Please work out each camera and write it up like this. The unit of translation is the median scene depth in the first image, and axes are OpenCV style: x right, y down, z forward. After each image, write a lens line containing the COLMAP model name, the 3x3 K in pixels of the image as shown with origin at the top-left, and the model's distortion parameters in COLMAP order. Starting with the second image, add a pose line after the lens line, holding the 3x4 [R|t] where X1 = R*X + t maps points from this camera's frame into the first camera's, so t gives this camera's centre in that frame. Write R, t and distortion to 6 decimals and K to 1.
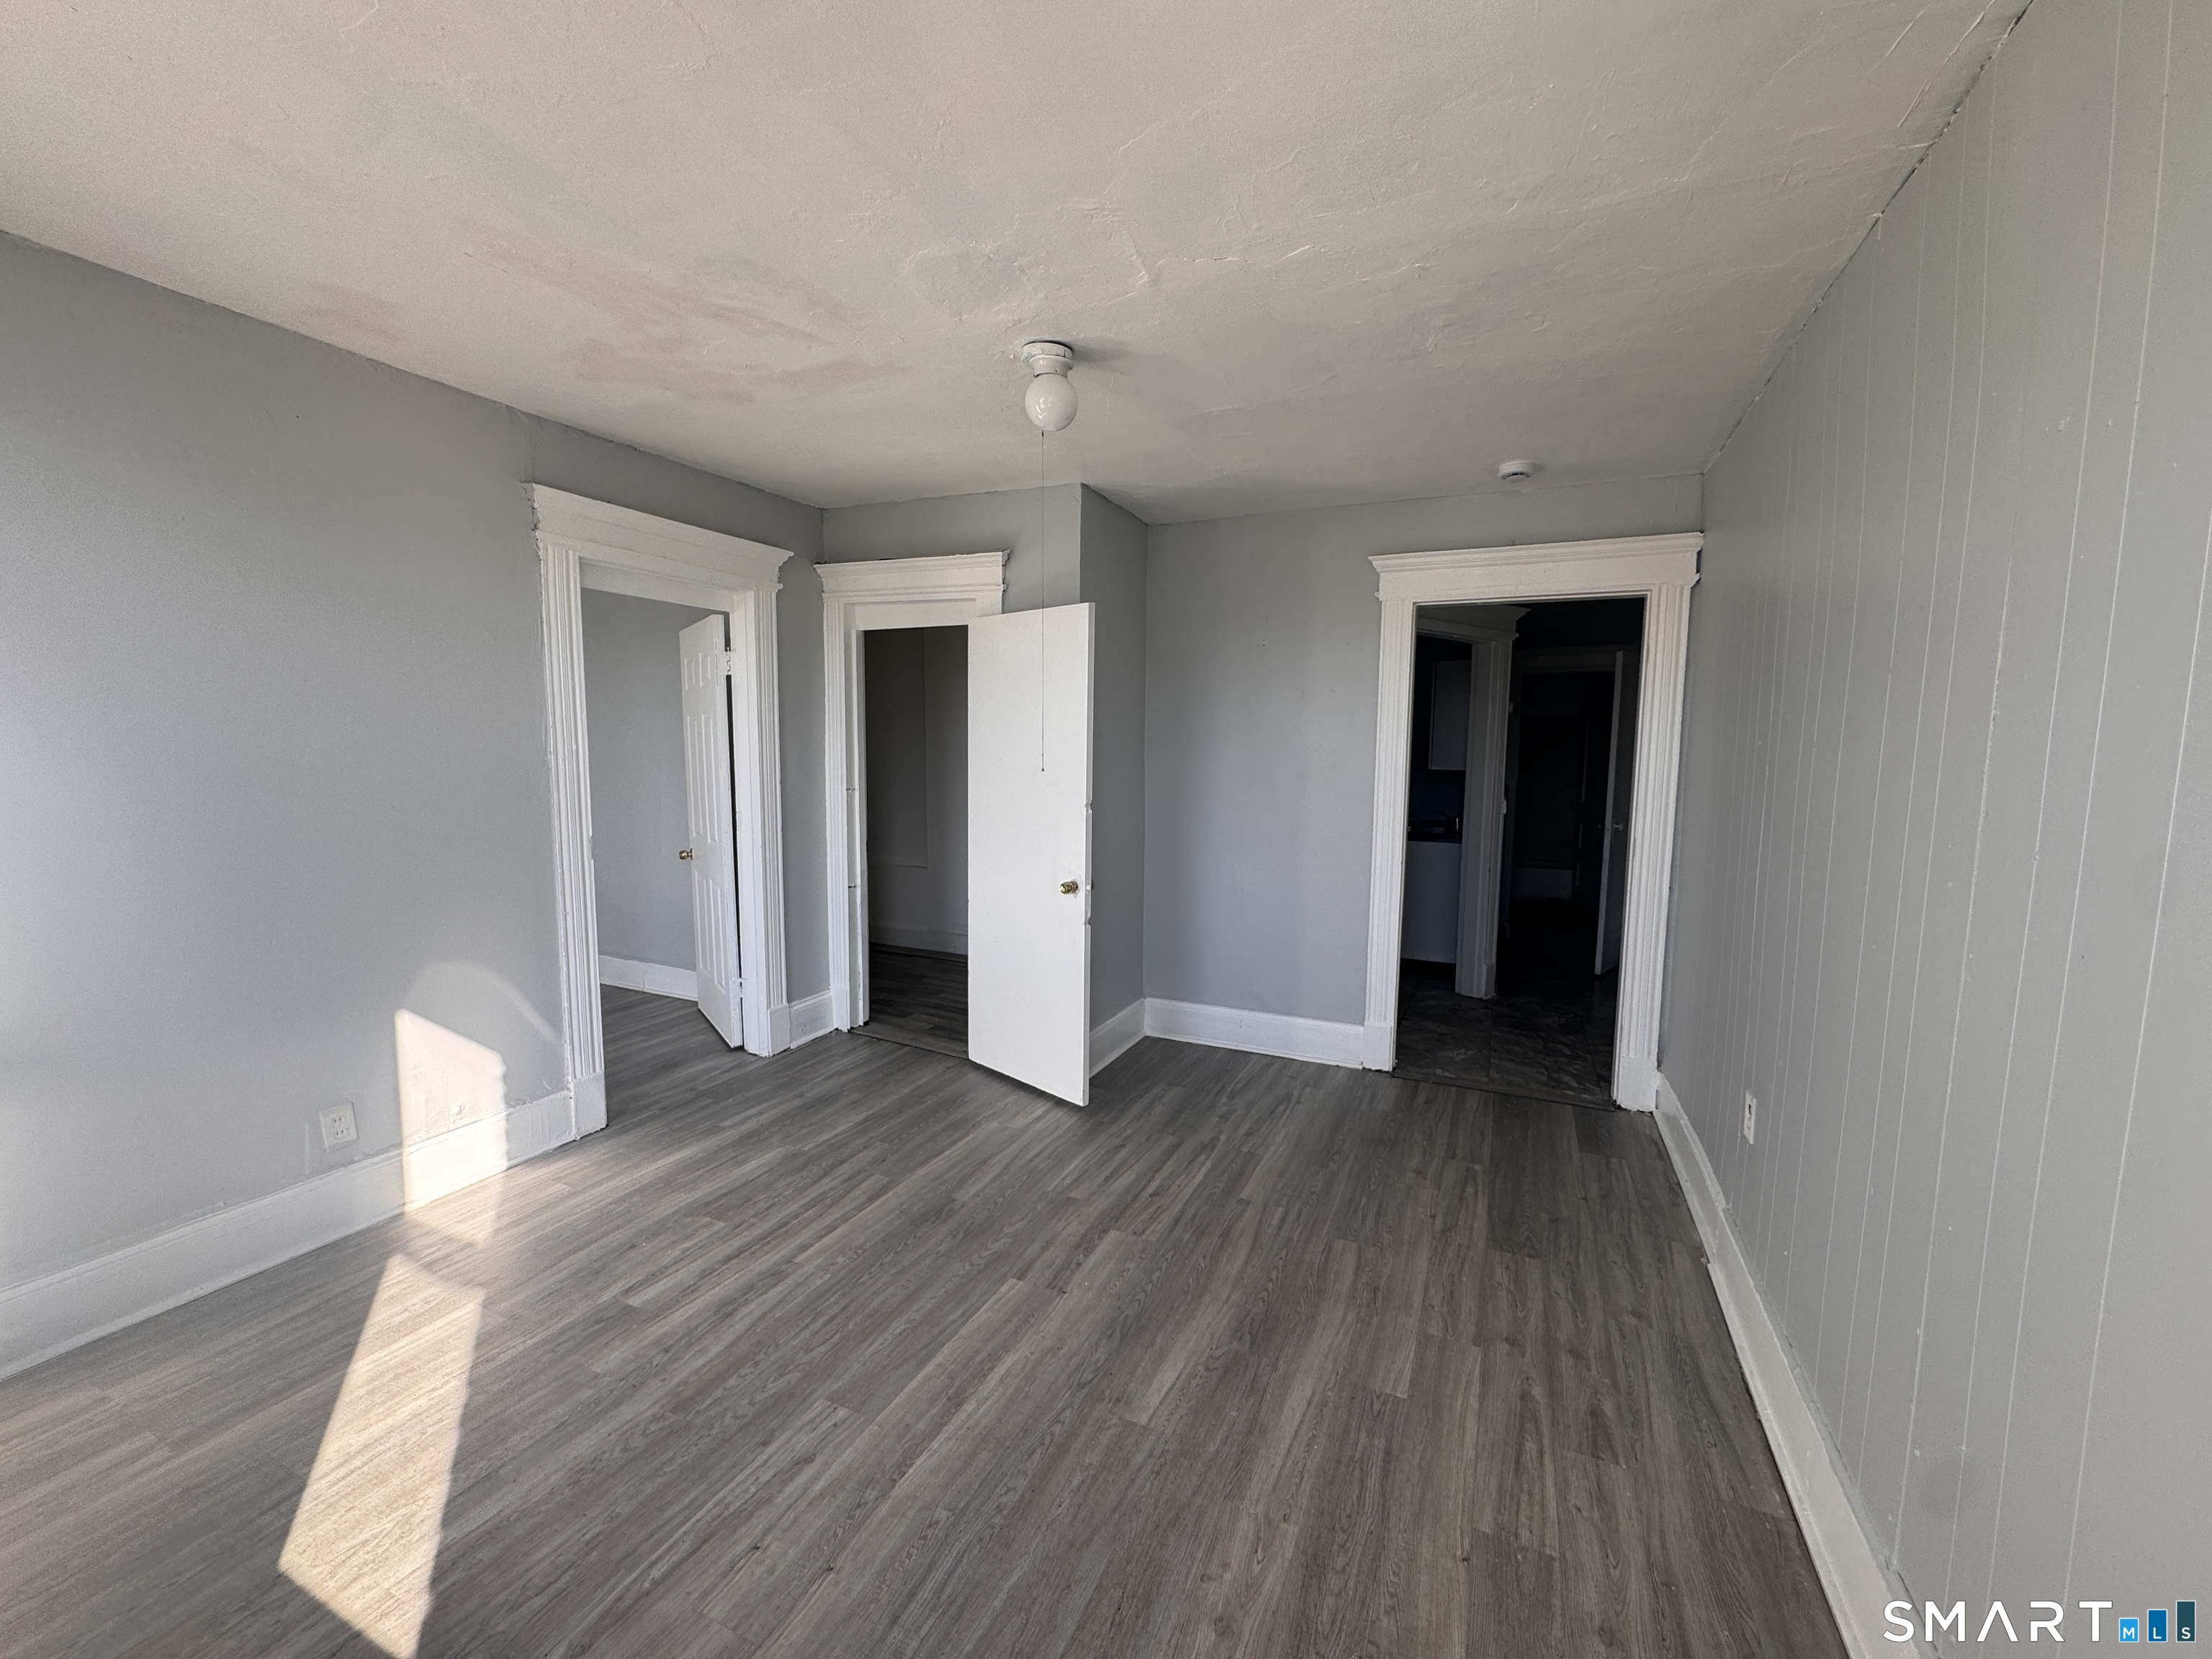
lens RADIAL K [[893.8, 0, 1114.2], [0, 893.8, 828.2], [0, 0, 1]] dist [-0.000915, -0.000420]
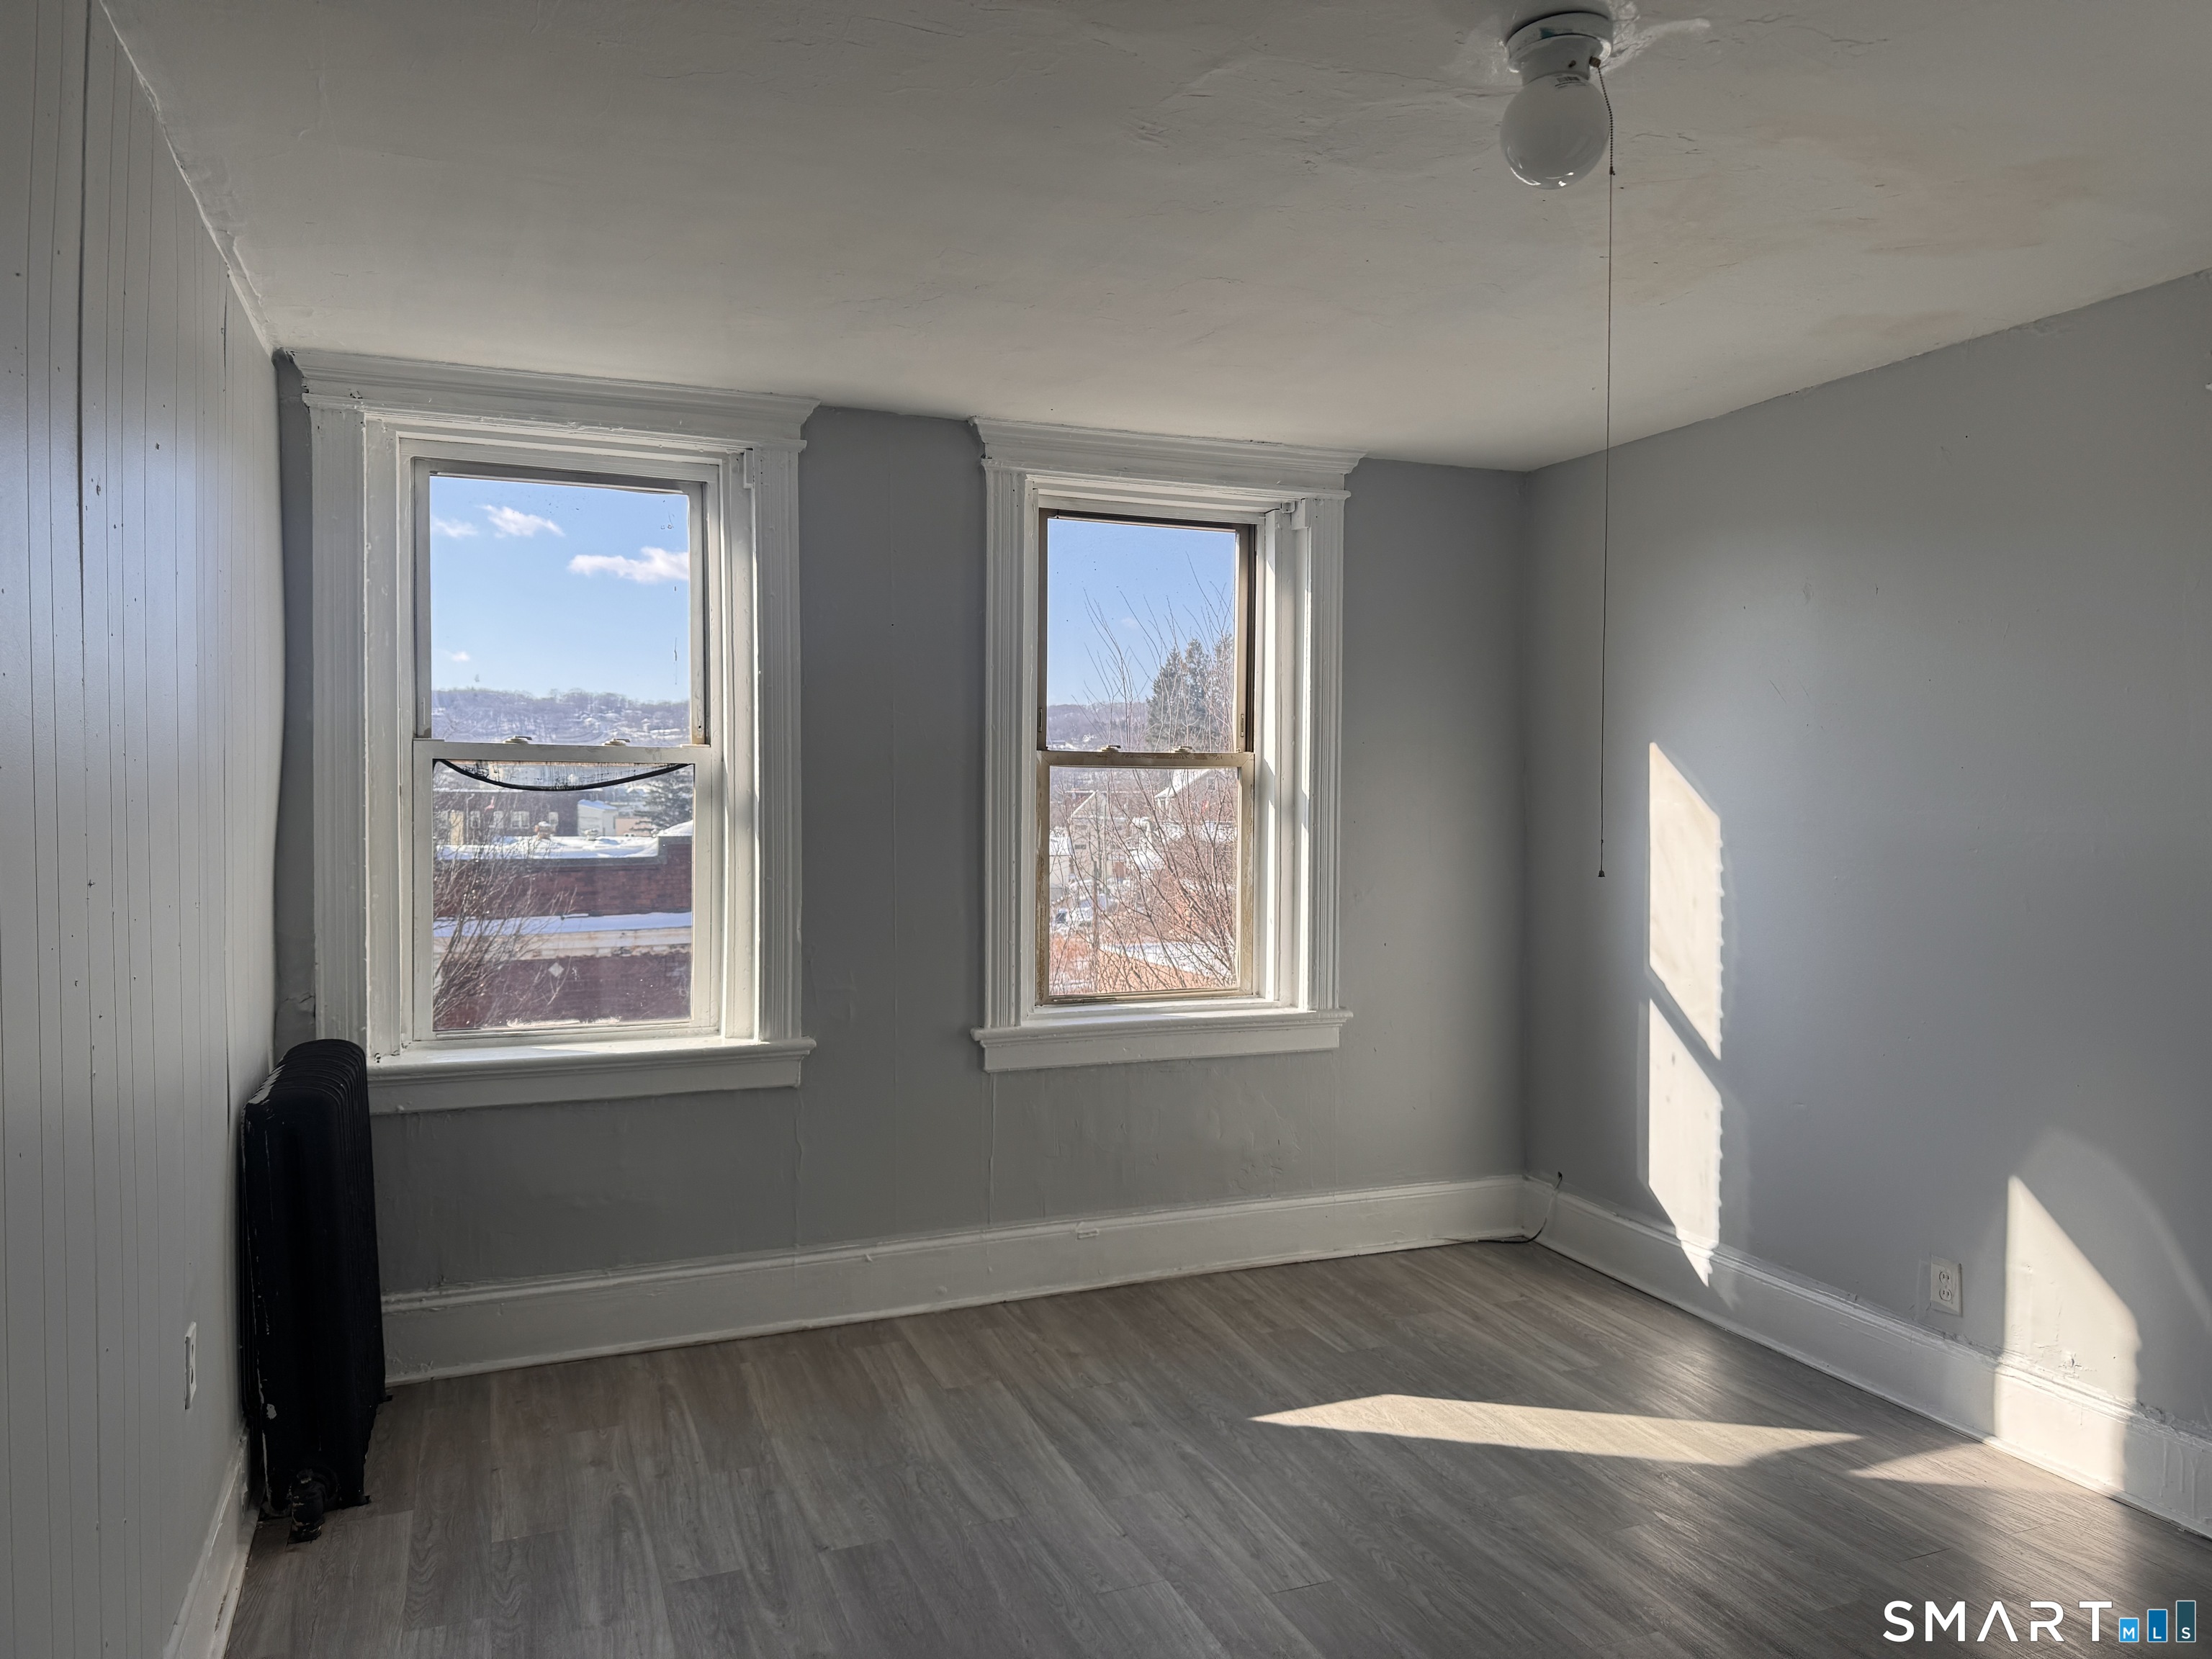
lens RADIAL K [[1507.8, 0, 1080.4], [0, 1507.8, 837.4], [0, 0, 1]] dist [0.042394, -0.047237]
pose [[-0.707231, 0.009749, -0.706915, 0.649214], [-0.074182, 0.993362, 0.087914, -0.131385], [0.703080, 0.114616, -0.701813, 1.331431]]
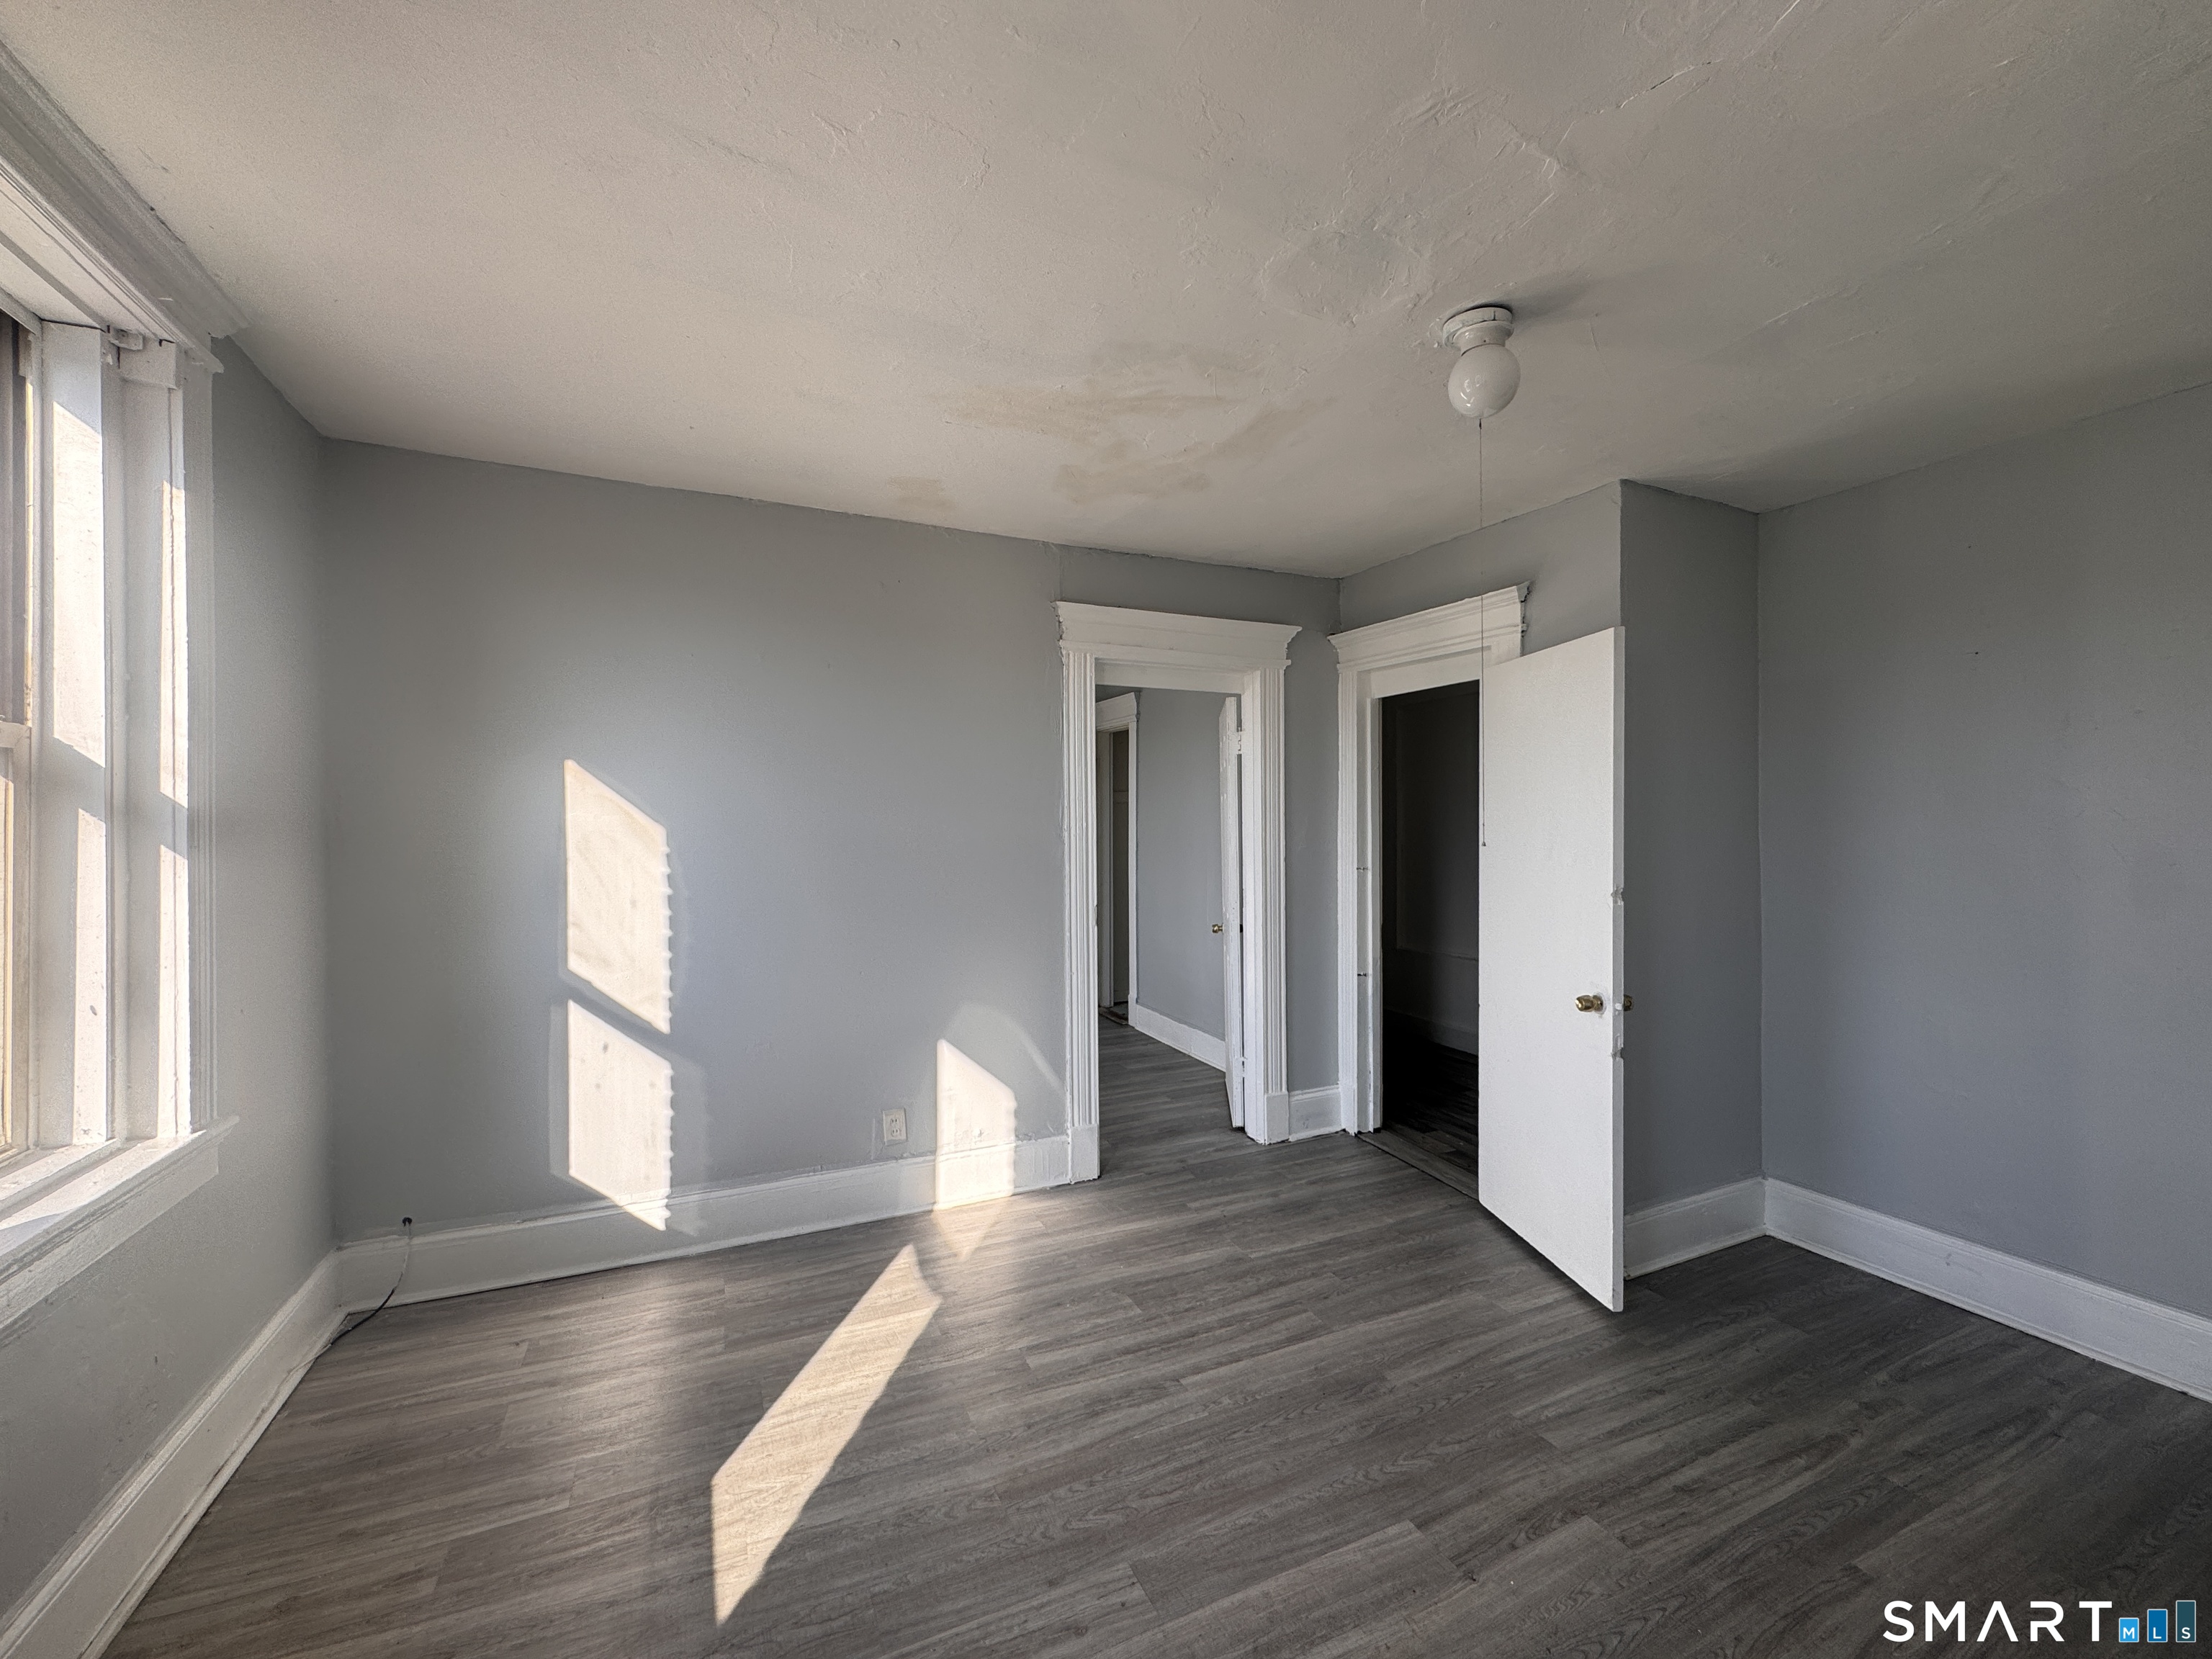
lens RADIAL K [[893.8, 0, 1097.2], [0, 893.8, 825.5], [0, 0, 1]] dist [-0.000915, -0.000420]
pose [[0.752963, -0.012923, -0.657936, 0.174671], [-0.049566, 0.995853, -0.076285, -0.005694], [0.656194, 0.090051, 0.749200, 0.199991]]
